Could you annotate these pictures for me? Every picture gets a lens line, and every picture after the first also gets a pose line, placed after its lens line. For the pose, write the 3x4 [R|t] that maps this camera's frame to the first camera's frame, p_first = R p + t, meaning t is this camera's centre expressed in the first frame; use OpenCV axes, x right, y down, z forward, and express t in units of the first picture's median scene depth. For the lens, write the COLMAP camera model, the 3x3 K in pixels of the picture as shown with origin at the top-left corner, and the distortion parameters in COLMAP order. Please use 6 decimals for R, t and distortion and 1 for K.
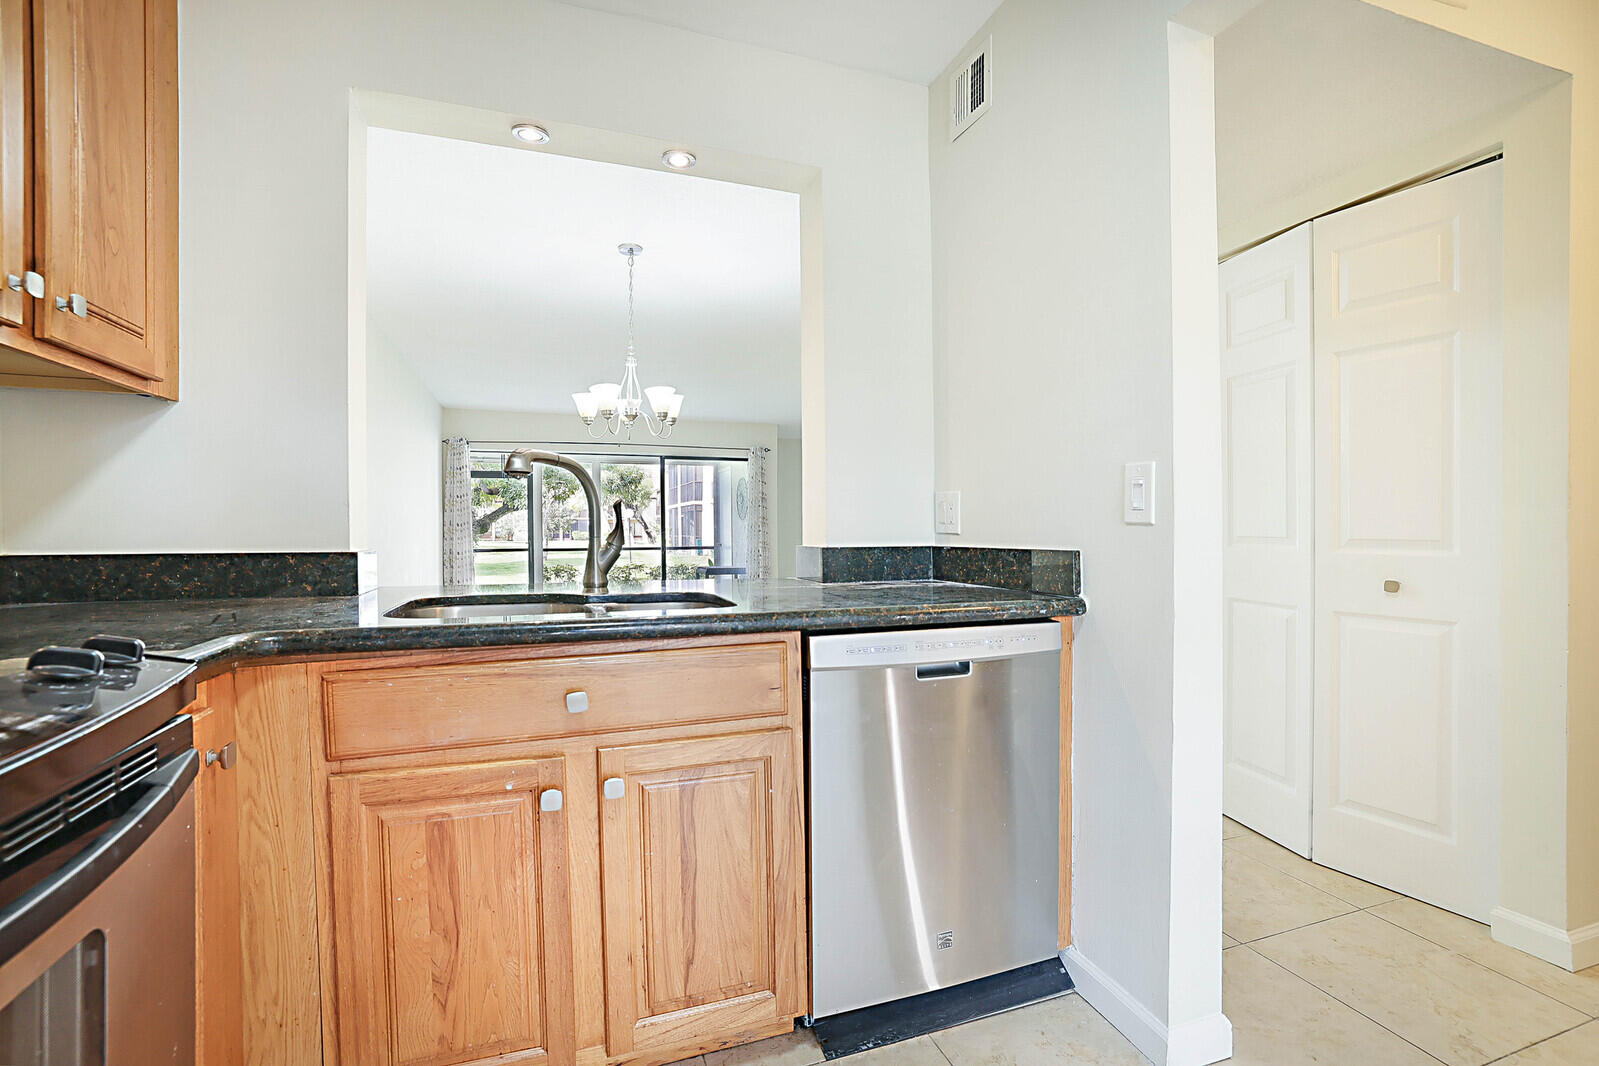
lens RADIAL K [[717.6, 0, 797.5], [0, 717.6, 533.0], [0, 0, 1]] dist [-0.027501, 0.005223]
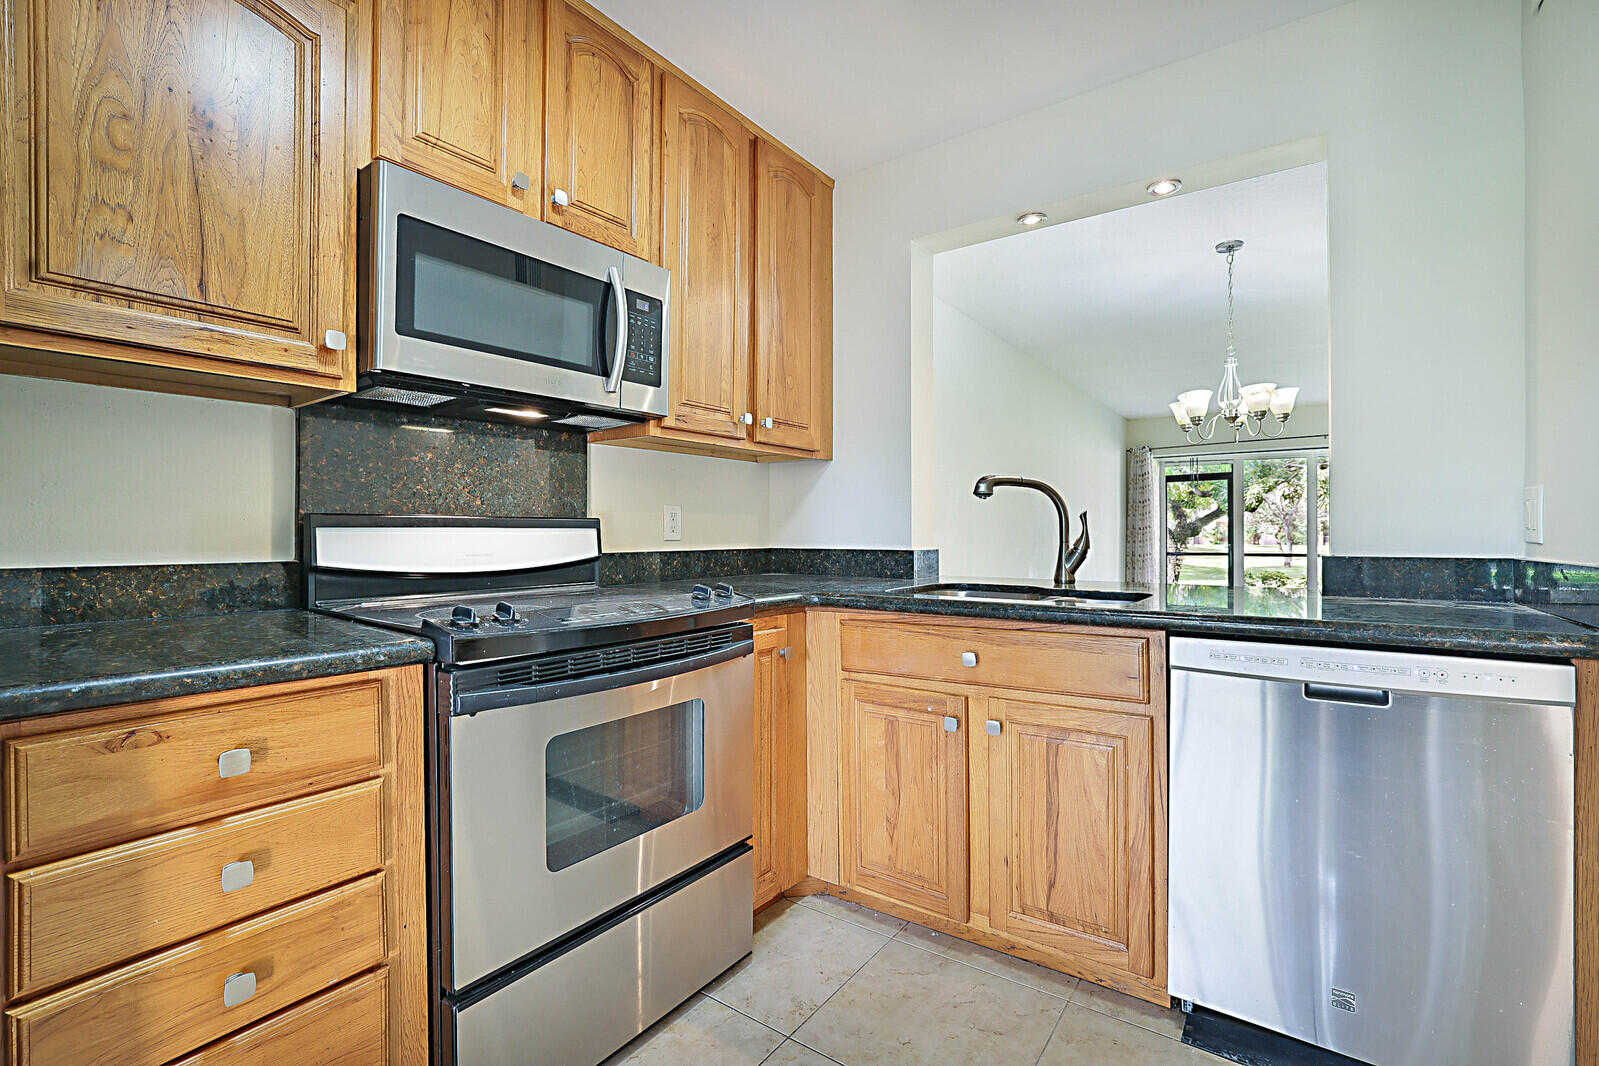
lens RADIAL K [[717.6, 0, 802.7], [0, 717.6, 527.3], [0, 0, 1]] dist [-0.027501, 0.005223]
pose [[0.573011, -0.006608, -0.819521, 0.512648], [-0.003307, 0.999941, -0.010376, -0.005943], [0.819541, 0.008656, 0.572955, -0.061126]]
